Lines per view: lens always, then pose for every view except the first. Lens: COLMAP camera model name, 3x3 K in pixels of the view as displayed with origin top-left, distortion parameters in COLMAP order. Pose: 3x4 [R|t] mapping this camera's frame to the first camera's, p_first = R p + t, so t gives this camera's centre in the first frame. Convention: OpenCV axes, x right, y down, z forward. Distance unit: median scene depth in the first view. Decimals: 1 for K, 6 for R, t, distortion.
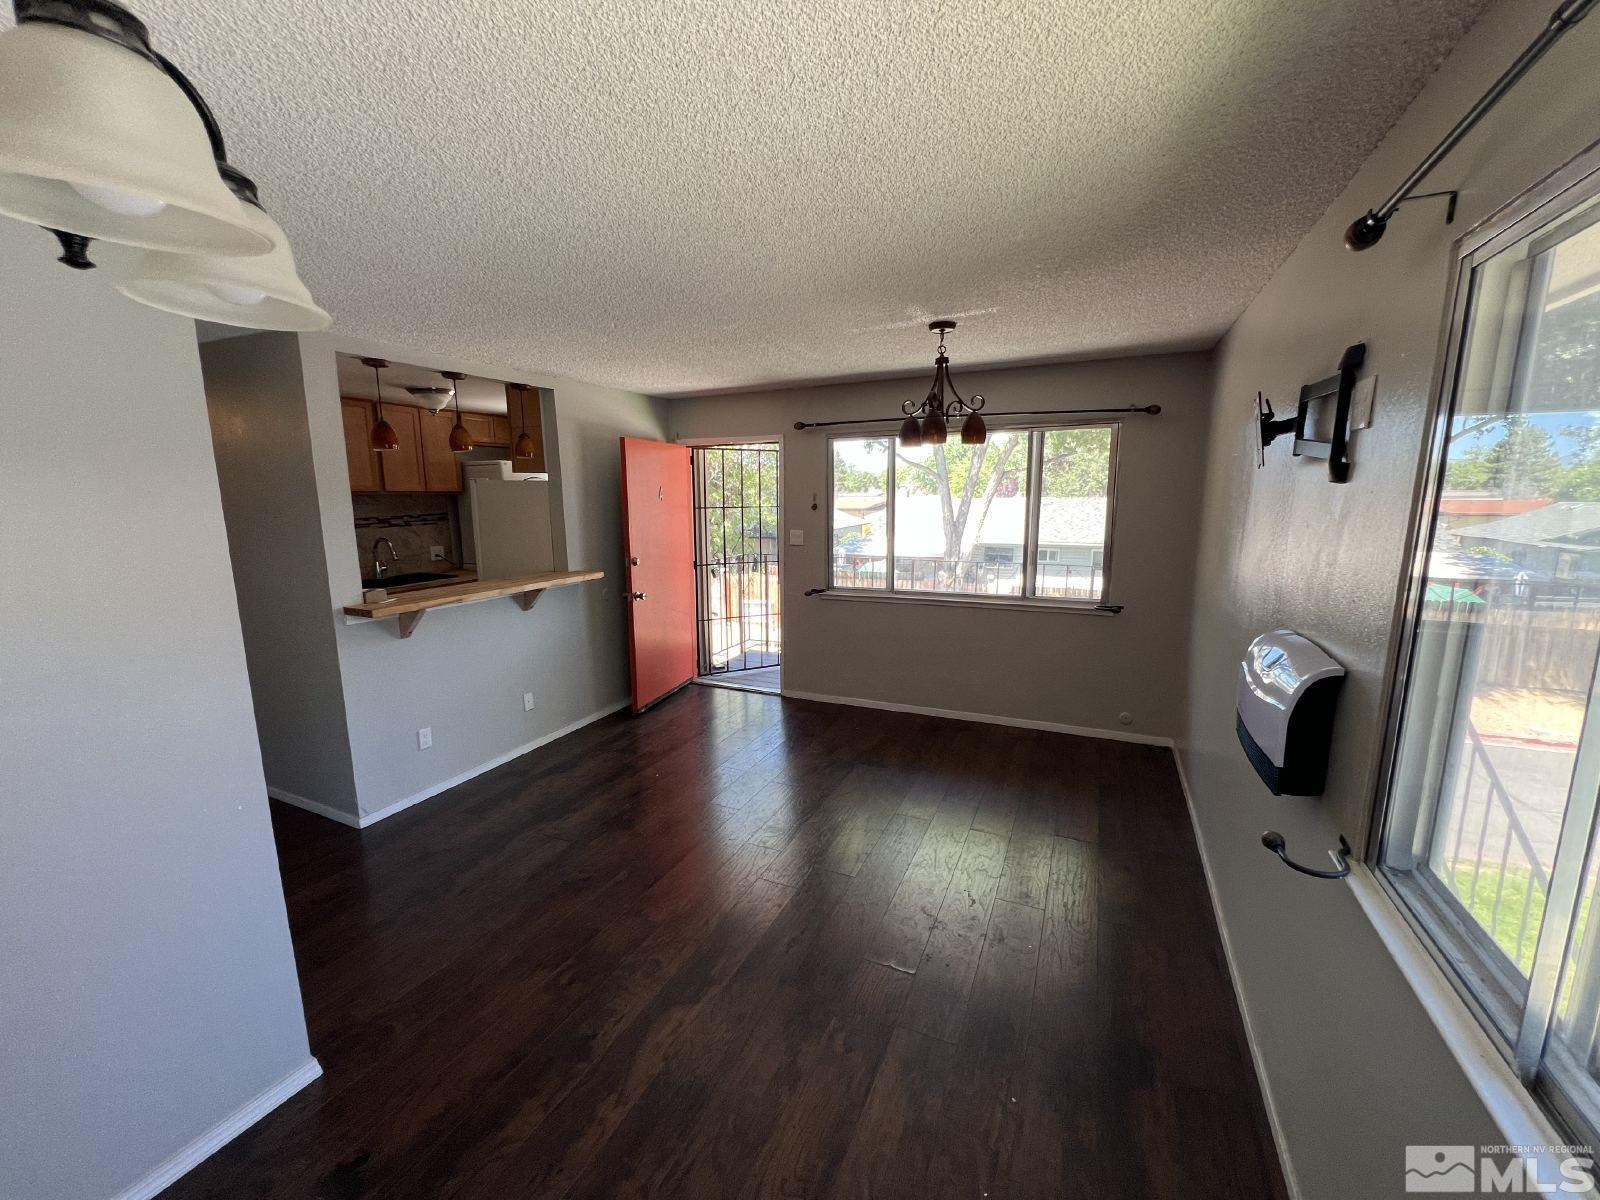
lens RADIAL K [[644.4, 0, 803.8], [0, 644.4, 605.1], [0, 0, 1]] dist [-0.000404, 0.000175]
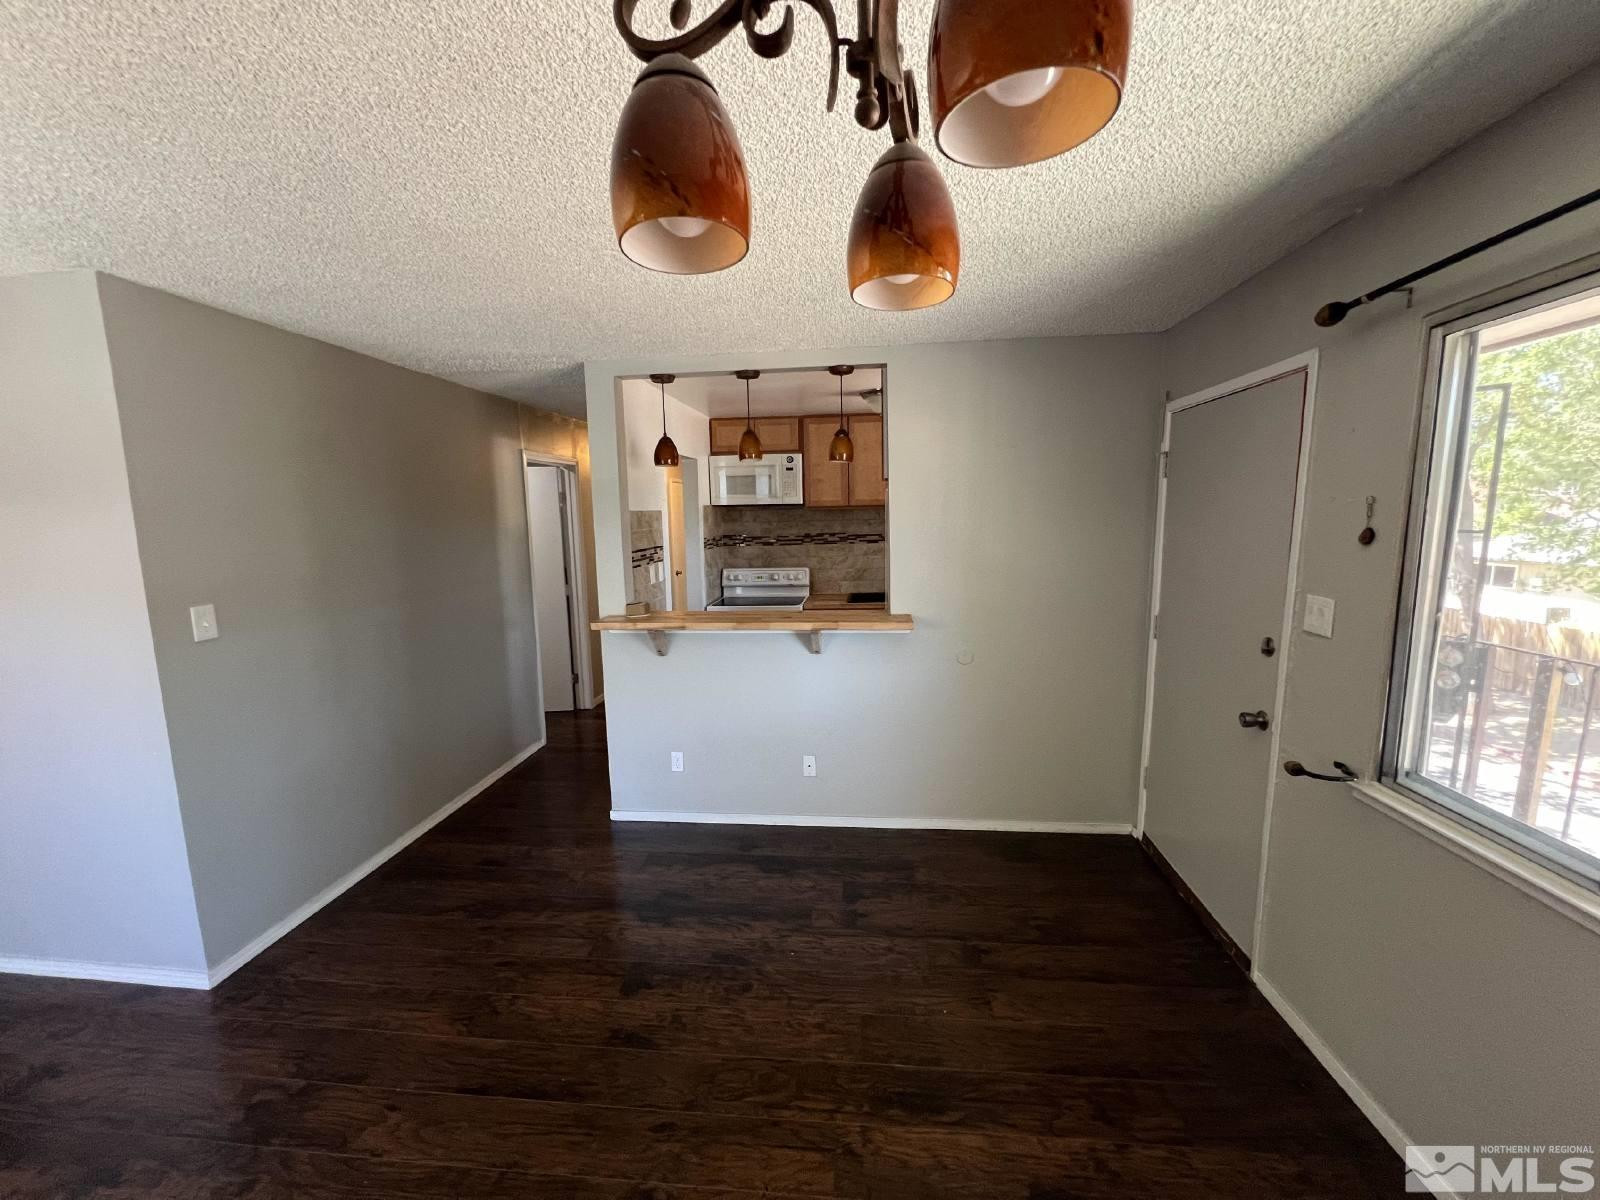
lens RADIAL K [[644.4, 0, 803.8], [0, 644.4, 605.1], [0, 0, 1]] dist [-0.000404, 0.000175]
pose [[0.329320, 0.134080, -0.934650, 0.273158], [-0.152662, 0.984404, 0.087428, -0.108268], [0.931795, 0.113894, 0.344653, 0.651170]]
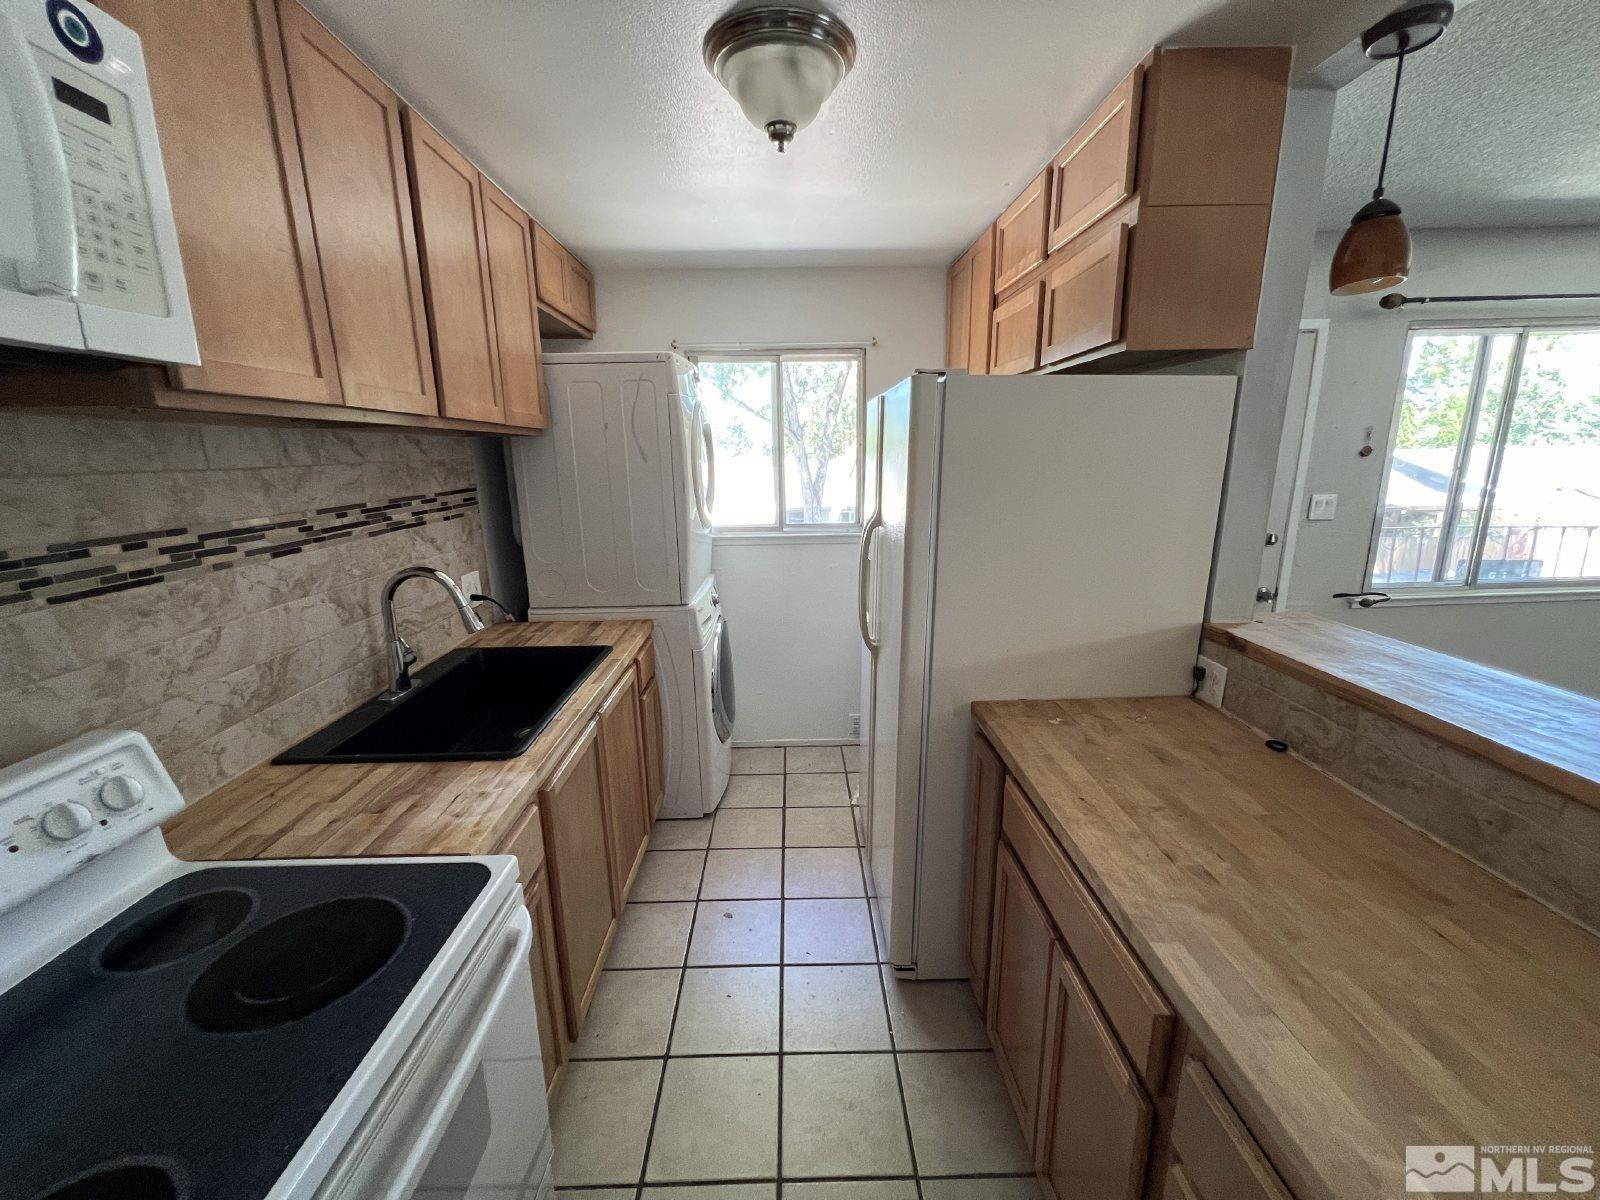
lens RADIAL K [[644.4, 0, 803.8], [0, 644.4, 605.1], [0, 0, 1]] dist [-0.000404, 0.000175]
pose [[0.896591, -0.110162, 0.428939, -0.758165], [0.088890, 0.993622, 0.069385, -0.110539], [-0.433847, -0.024082, 0.900665, 0.762556]]
